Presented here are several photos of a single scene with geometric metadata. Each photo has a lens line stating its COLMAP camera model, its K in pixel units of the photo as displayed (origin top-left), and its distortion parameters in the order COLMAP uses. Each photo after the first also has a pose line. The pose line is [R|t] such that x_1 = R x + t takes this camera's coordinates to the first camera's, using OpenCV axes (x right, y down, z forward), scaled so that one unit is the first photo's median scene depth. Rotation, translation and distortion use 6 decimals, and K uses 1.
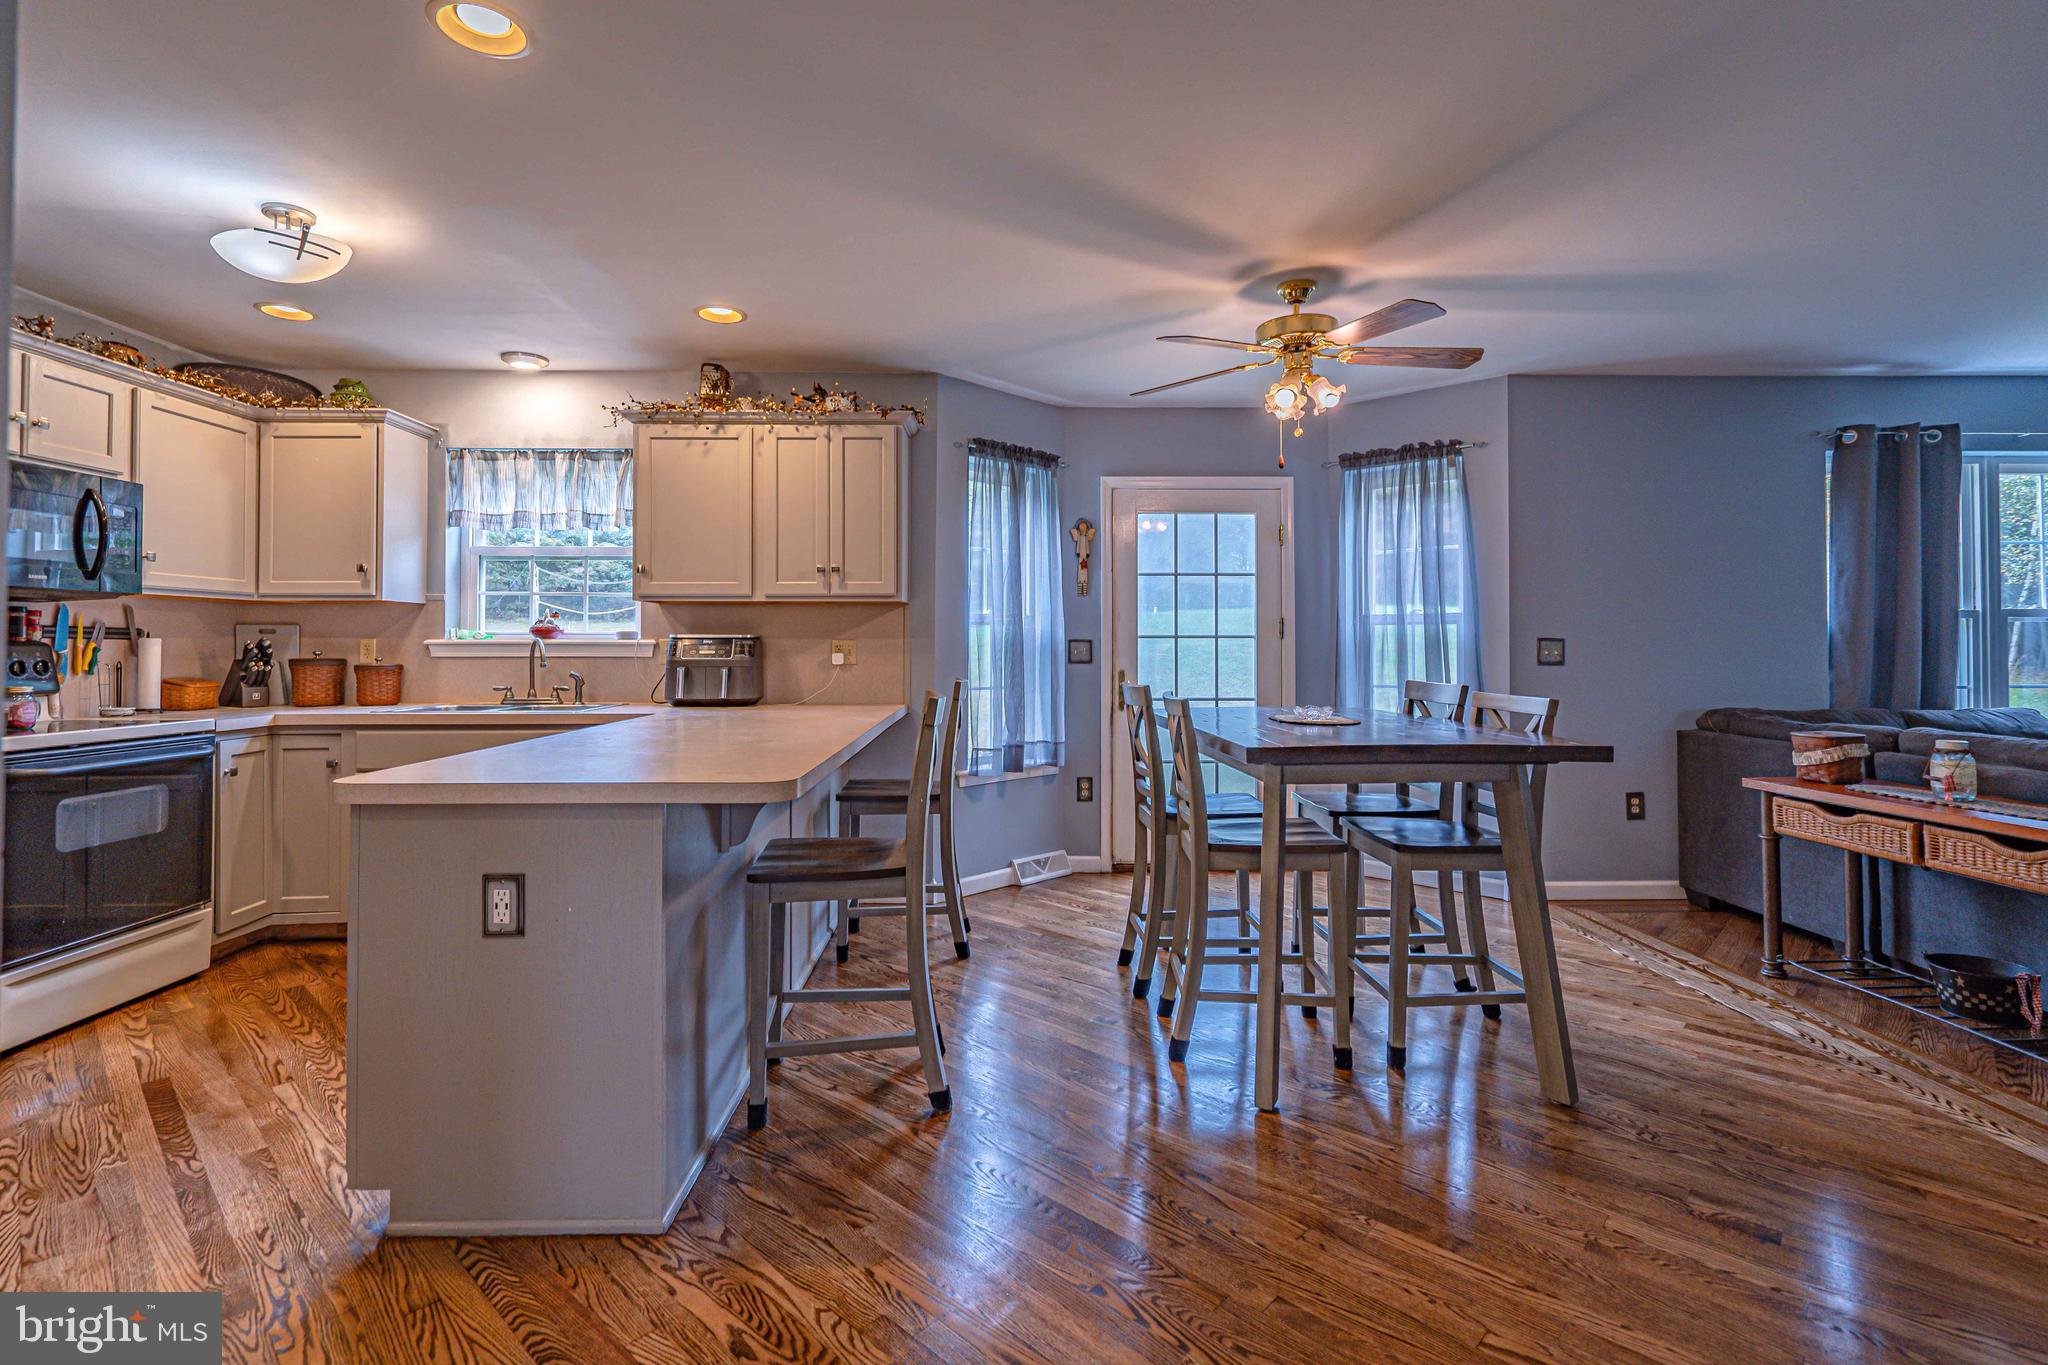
lens RADIAL K [[954.9, 0, 1006.6], [0, 954.9, 629.3], [0, 0, 1]] dist [-0.002545, 0.000401]
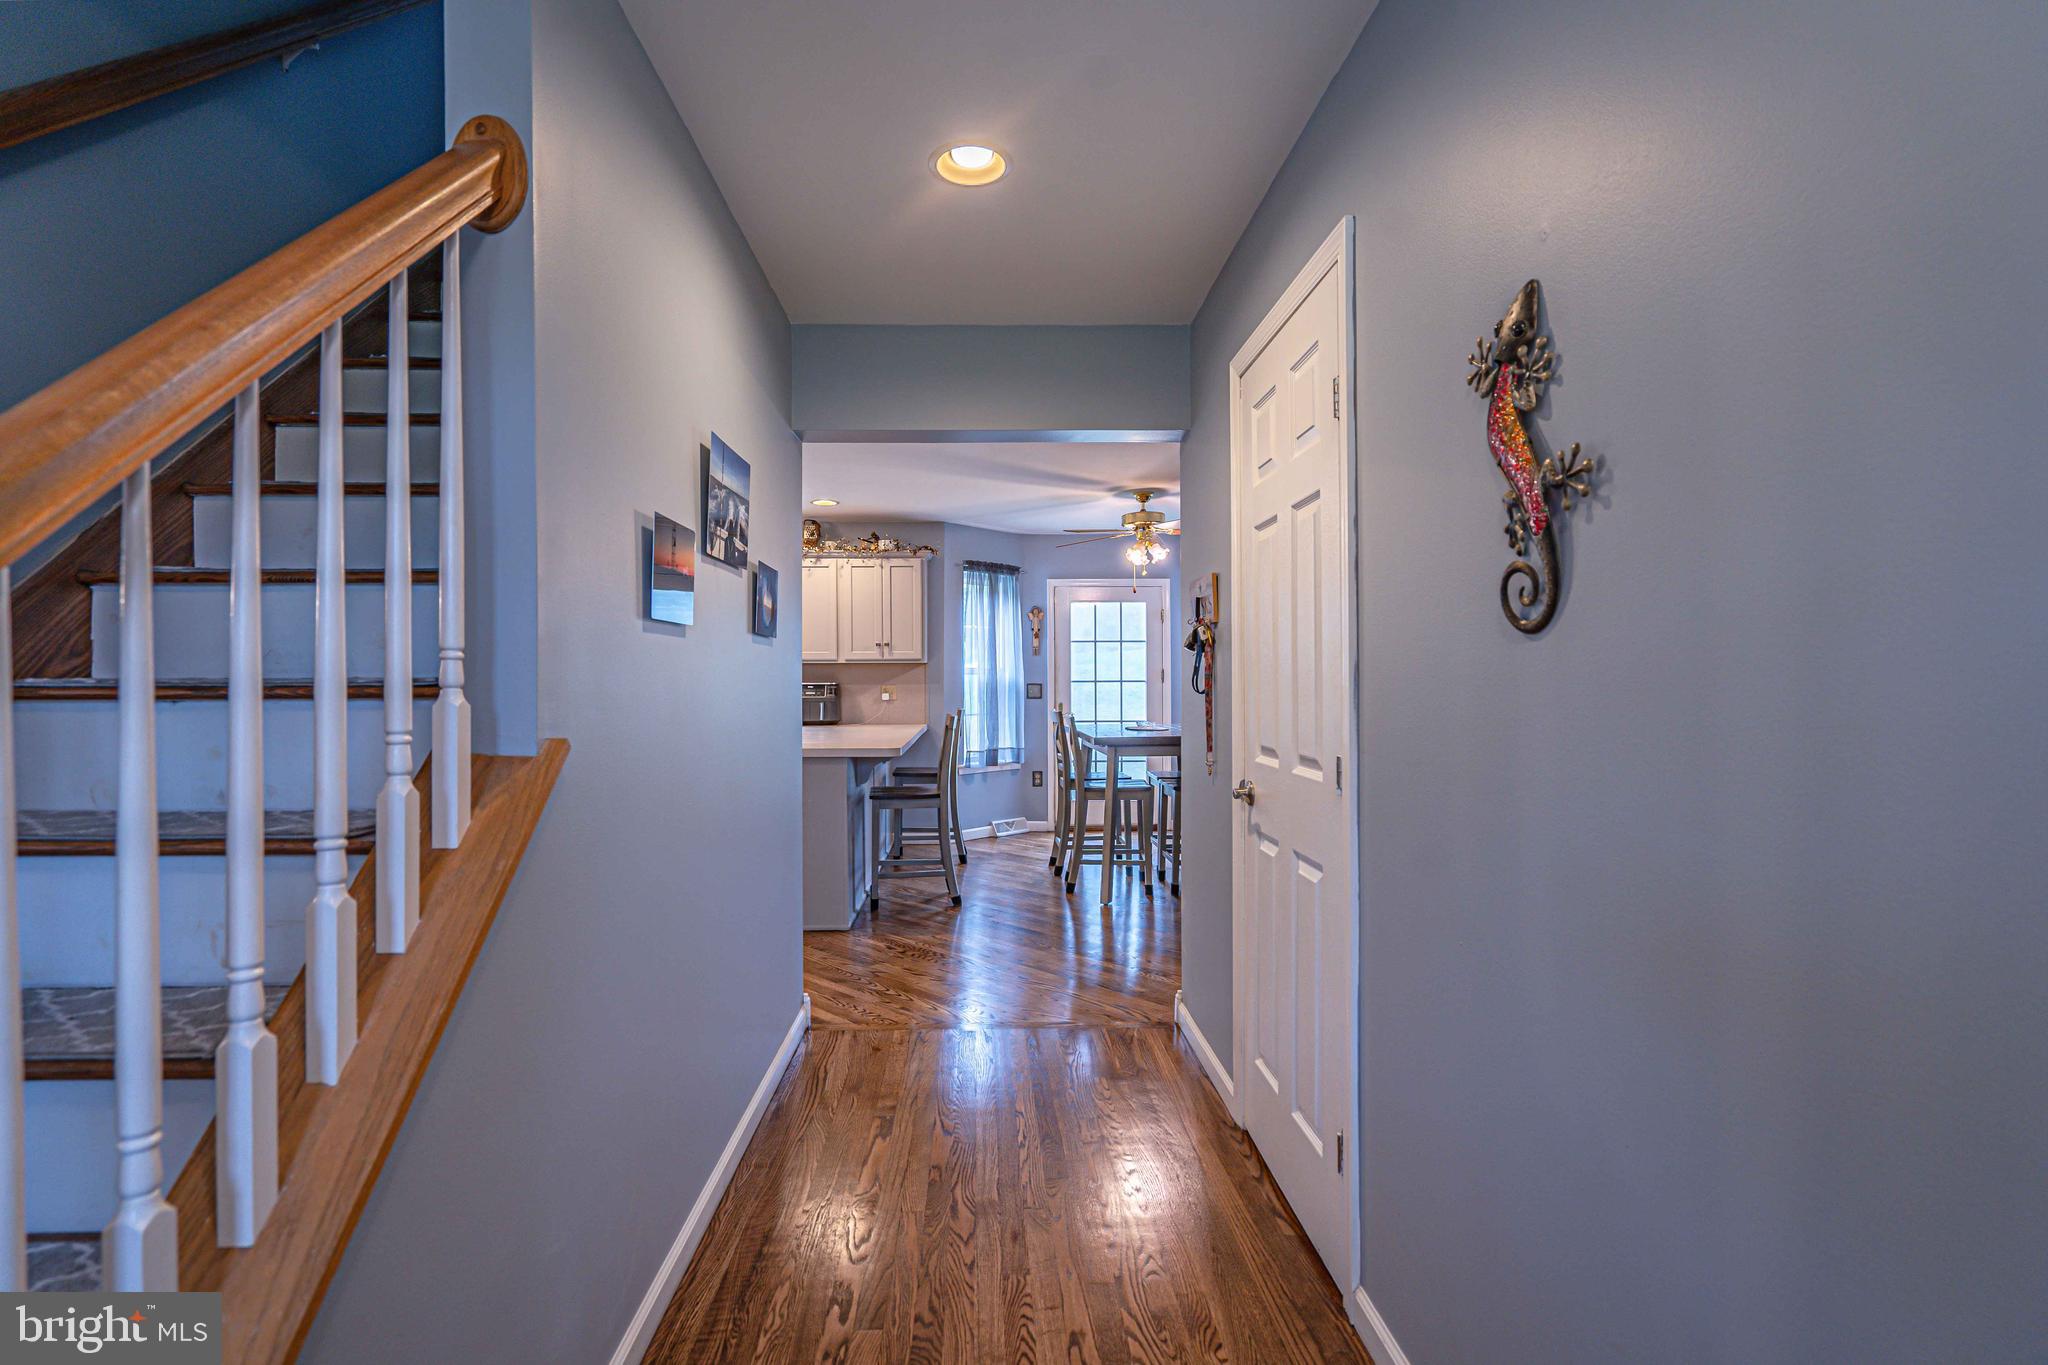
lens RADIAL K [[943.1, 0, 986.6], [0, 943.1, 678.8], [0, 0, 1]] dist [-0.002497, -0.000555]
pose [[0.999993, -0.003790, 0.000183, -0.001564], [0.003786, 0.999849, 0.016957, -0.027375], [-0.000247, -0.016957, 0.999856, -0.642851]]
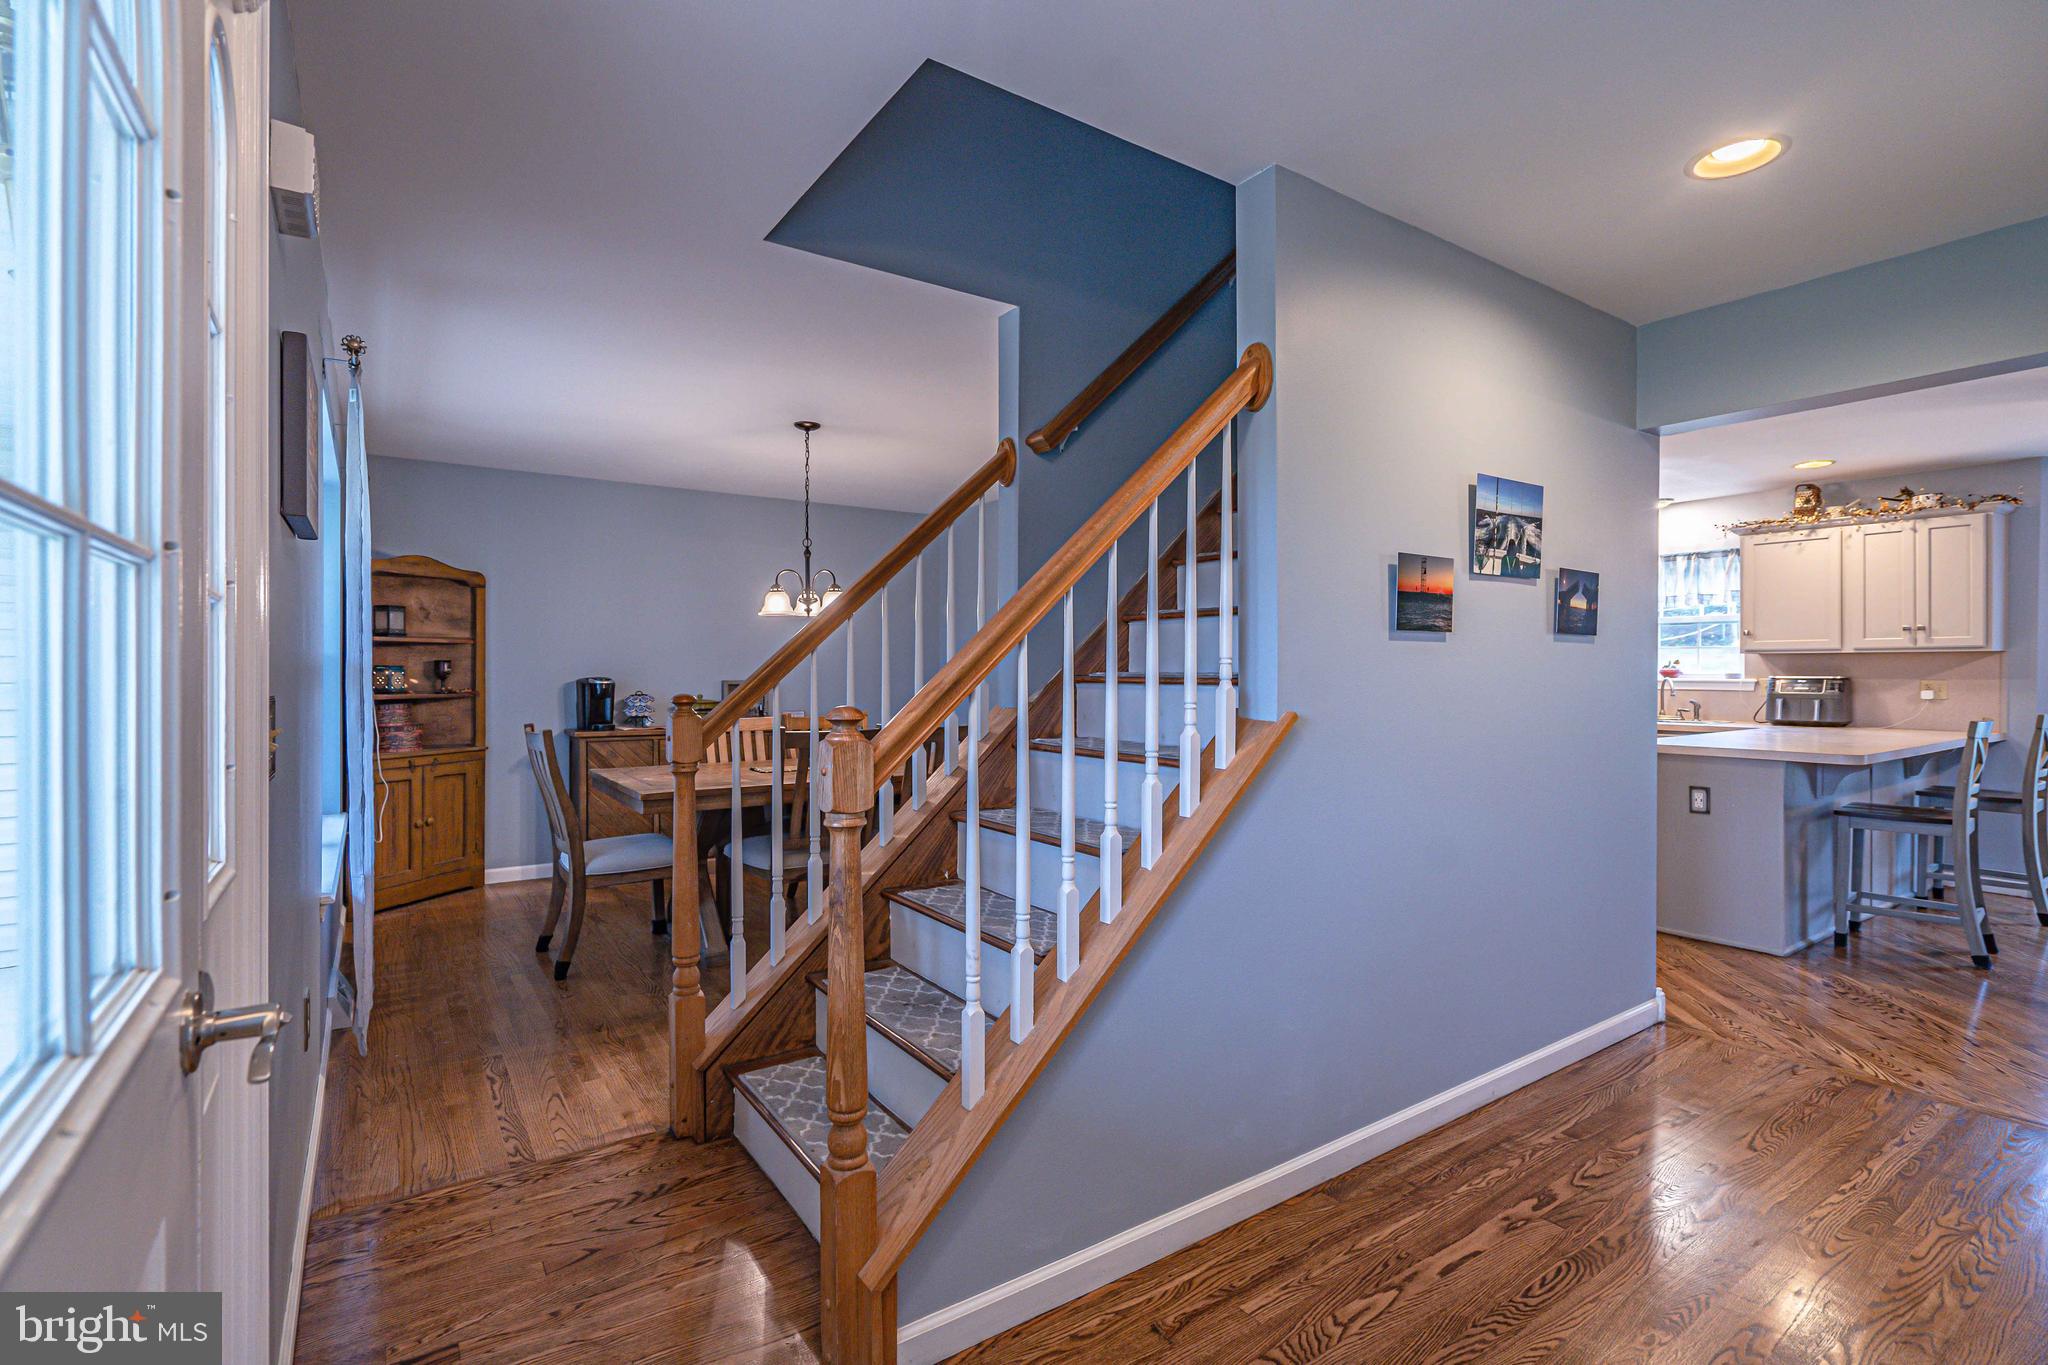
lens RADIAL K [[940.0, 0, 1019.9], [0, 940.0, 677.0], [0, 0, 1]] dist [-0.000392, 0.000292]
pose [[0.551690, 0.004687, -0.834036, 0.209990], [0.015101, 0.999764, 0.015607, -0.032096], [0.833912, -0.021205, 0.551489, -0.735080]]
